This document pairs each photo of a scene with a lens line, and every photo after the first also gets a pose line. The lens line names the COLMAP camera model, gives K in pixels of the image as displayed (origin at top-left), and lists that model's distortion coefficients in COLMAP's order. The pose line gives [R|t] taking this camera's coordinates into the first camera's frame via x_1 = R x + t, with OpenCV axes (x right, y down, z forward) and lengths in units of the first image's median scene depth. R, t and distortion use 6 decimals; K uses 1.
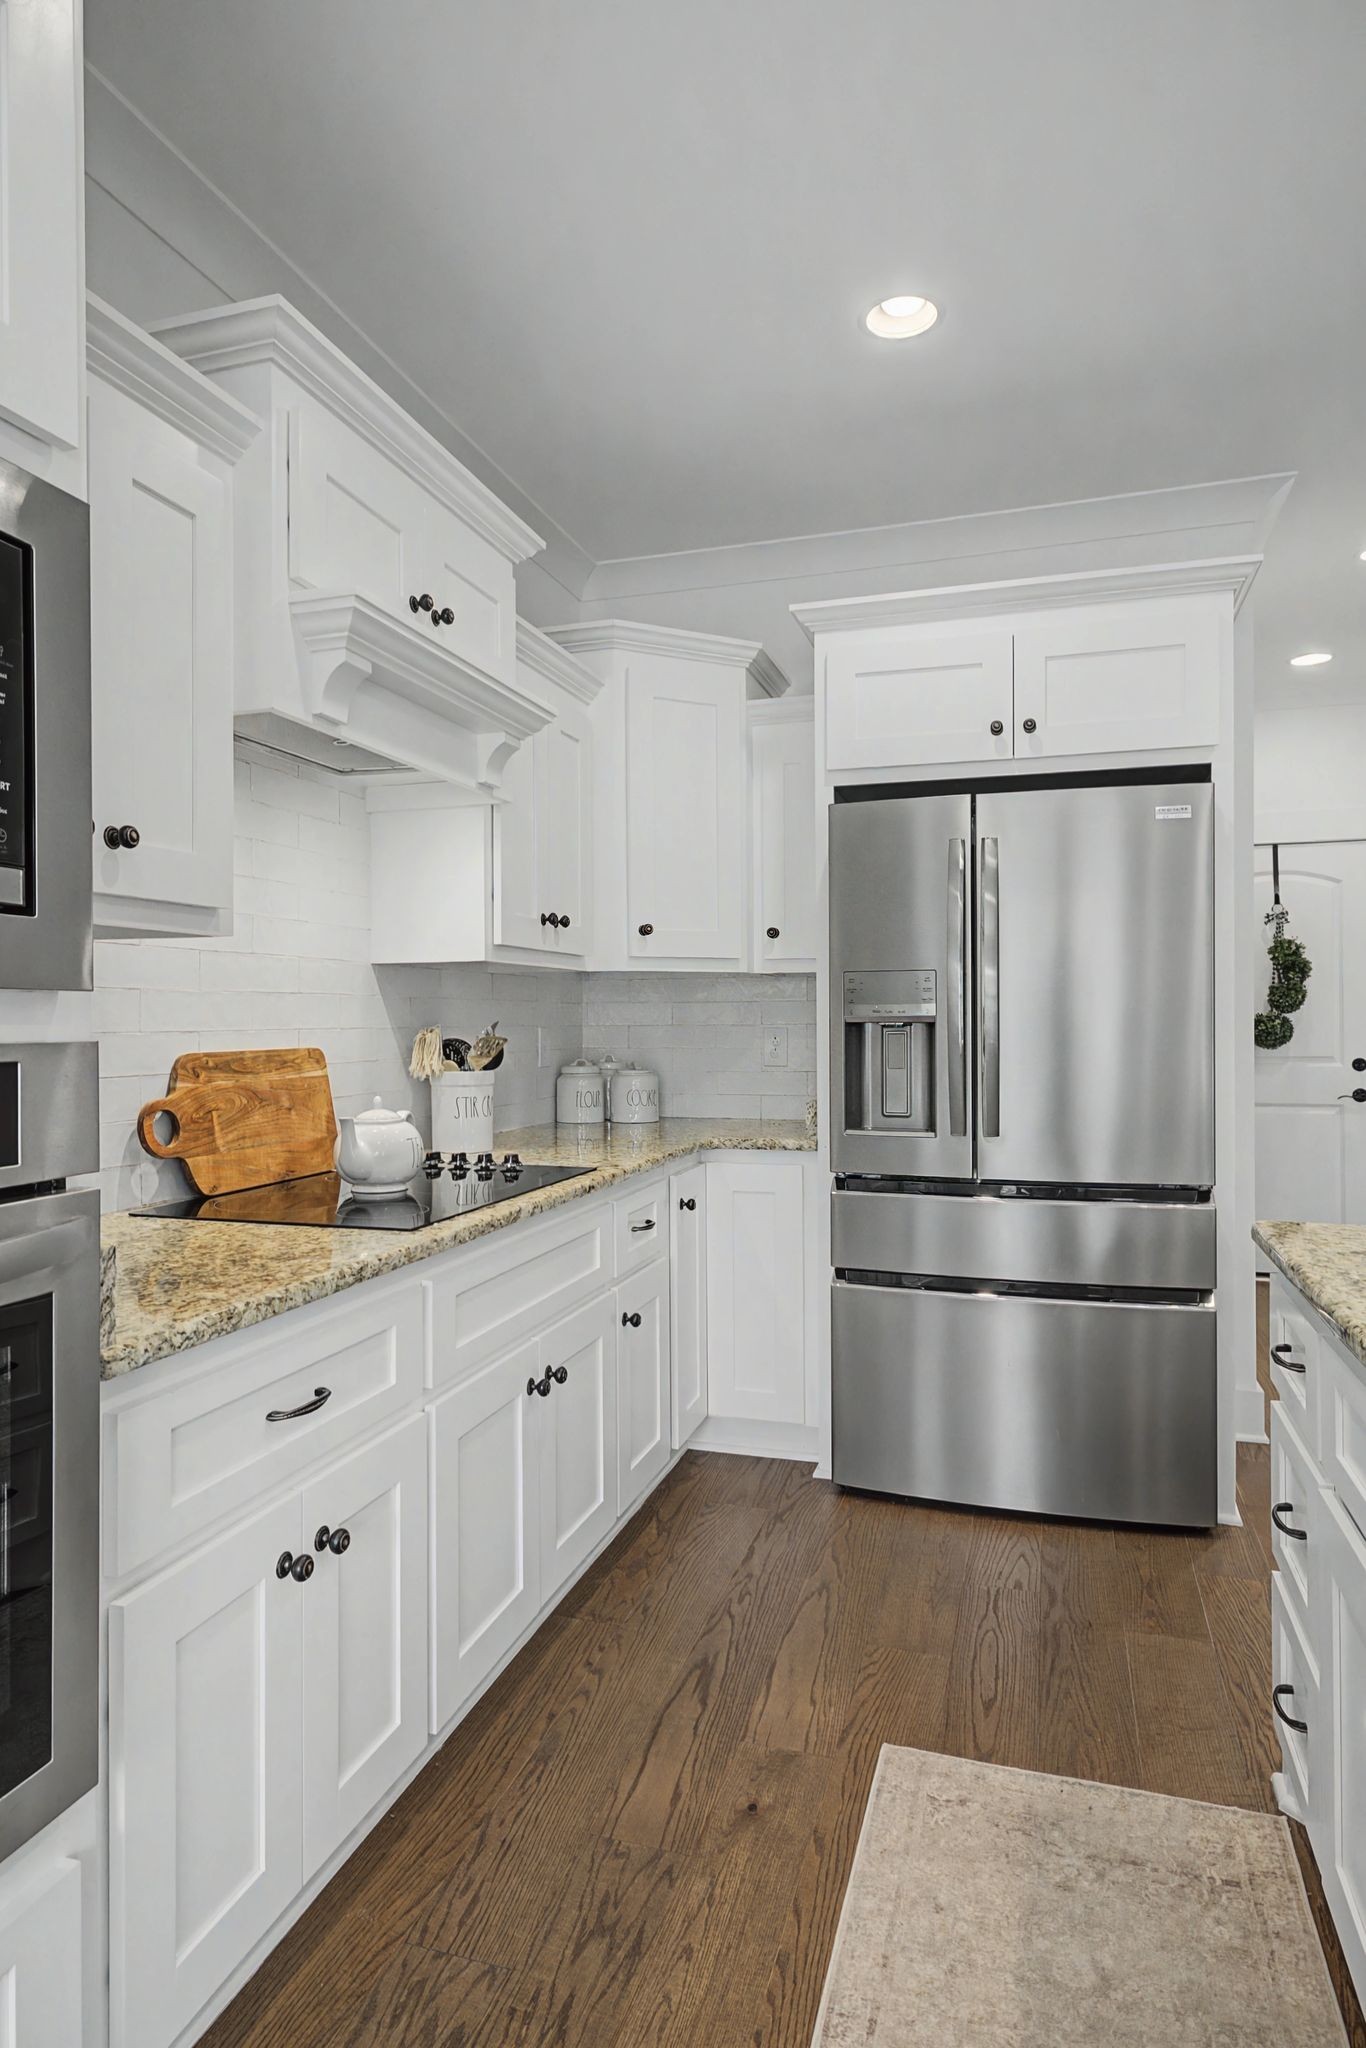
lens RADIAL K [[1177.7, 0, 681.5], [0, 1177.7, 1019.0], [0, 0, 1]] dist [-0.000910, 0.003528]
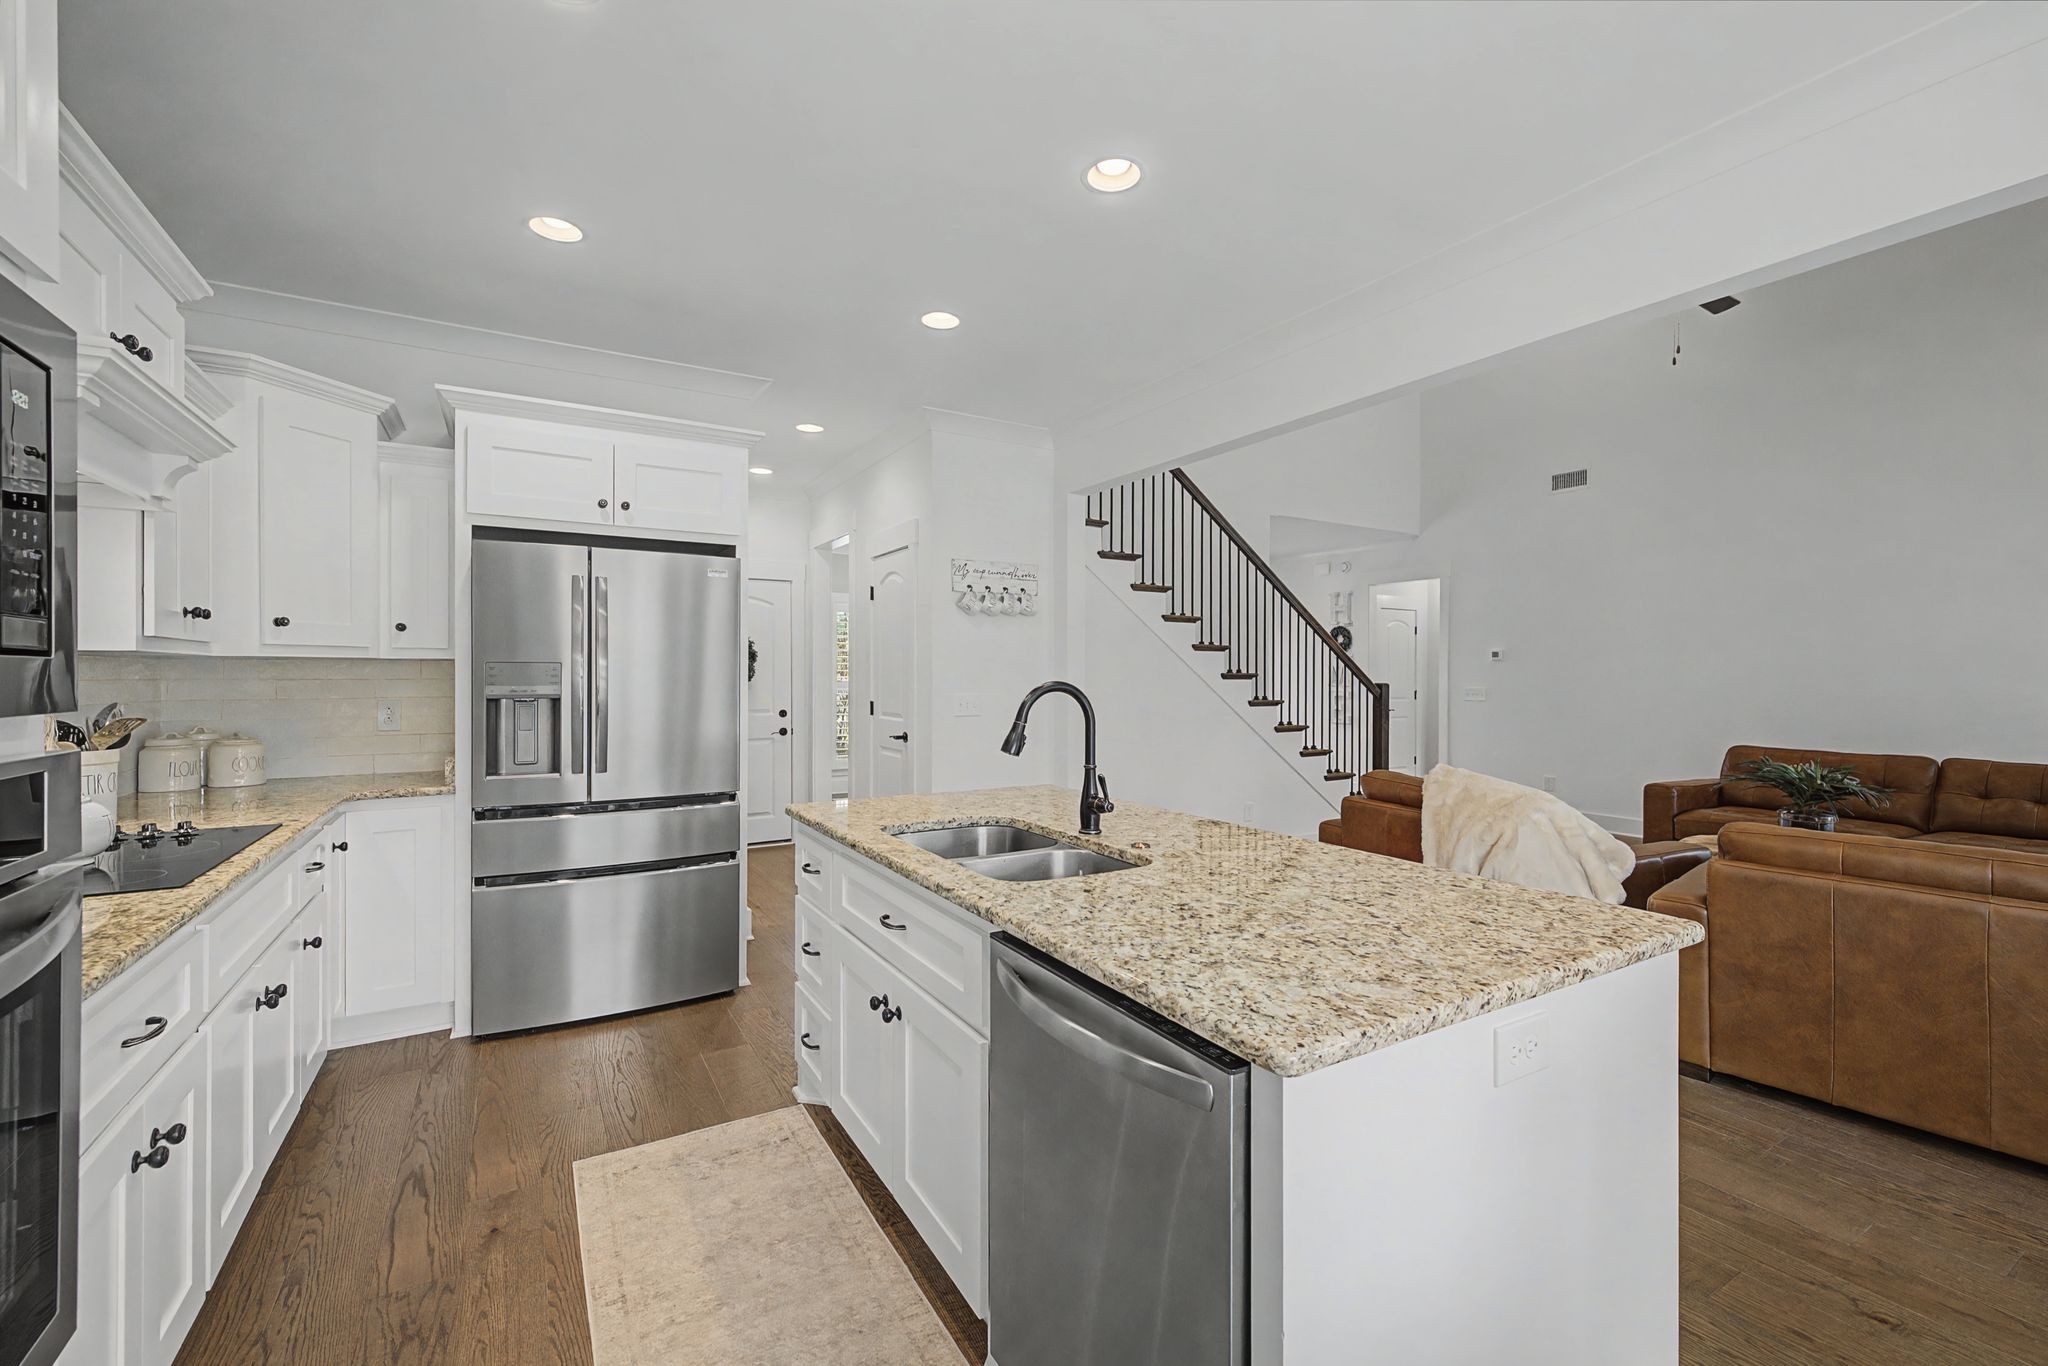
lens RADIAL K [[873.5, 0, 1030.0], [0, 873.5, 676.9], [0, 0, 1]] dist [0.002981, 0.000270]
pose [[0.665085, 0.001984, 0.746765, -0.209640], [-0.003030, 0.999995, 0.000041, -0.025337], [-0.746762, -0.002290, 0.665088, -0.164336]]
